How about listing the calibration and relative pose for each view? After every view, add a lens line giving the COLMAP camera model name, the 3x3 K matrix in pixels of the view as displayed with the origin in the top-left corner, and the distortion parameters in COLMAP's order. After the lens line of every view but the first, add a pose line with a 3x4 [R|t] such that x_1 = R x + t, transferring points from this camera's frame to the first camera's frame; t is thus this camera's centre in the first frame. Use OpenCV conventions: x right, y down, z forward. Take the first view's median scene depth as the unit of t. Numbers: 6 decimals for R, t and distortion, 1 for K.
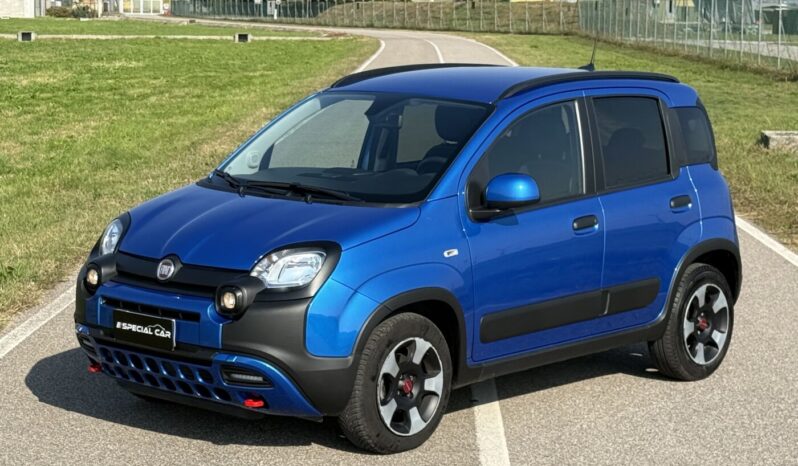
lens RADIAL K [[1875.3, 0, 404.6], [0, 1875.3, 230.4], [0, 0, 1]] dist [0.197157, 0.000000]
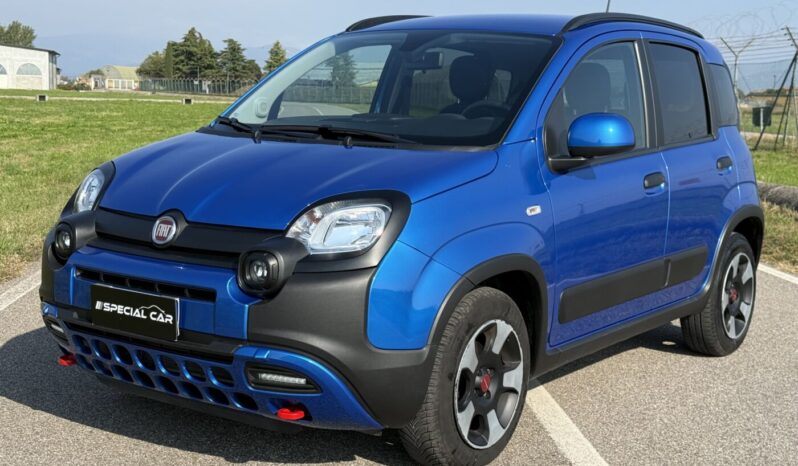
lens RADIAL K [[1137.0, 0, 404.4], [0, 1137.0, 235.0], [0, 0, 1]] dist [0.145347, 0.000000]
pose [[0.994580, 0.001305, 0.103968, -0.074946], [-0.001852, 0.999985, 0.005168, 0.019014], [-0.103959, -0.005332, 0.994567, 0.509447]]
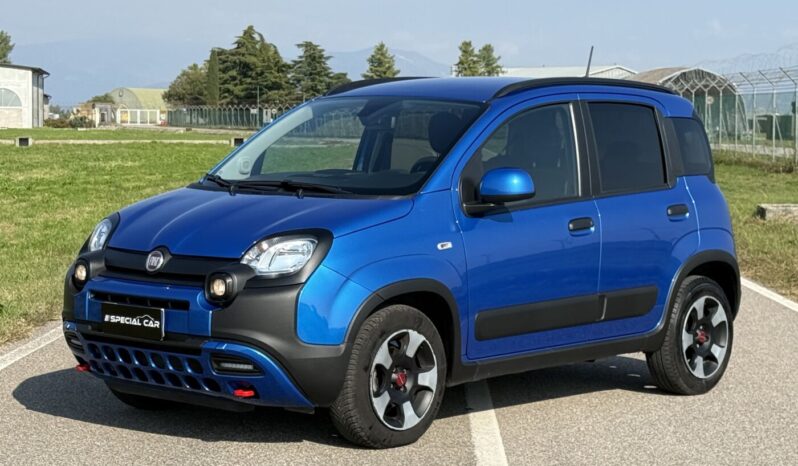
lens RADIAL K [[1875.3, 0, 390.3], [0, 1875.3, 240.4], [0, 0, 1]] dist [0.197157, 0.000000]
pose [[0.999979, -0.003656, -0.005353, 0.001389], [0.003355, 0.998469, -0.055207, 0.060705], [0.005547, 0.055188, 0.998461, 0.016427]]
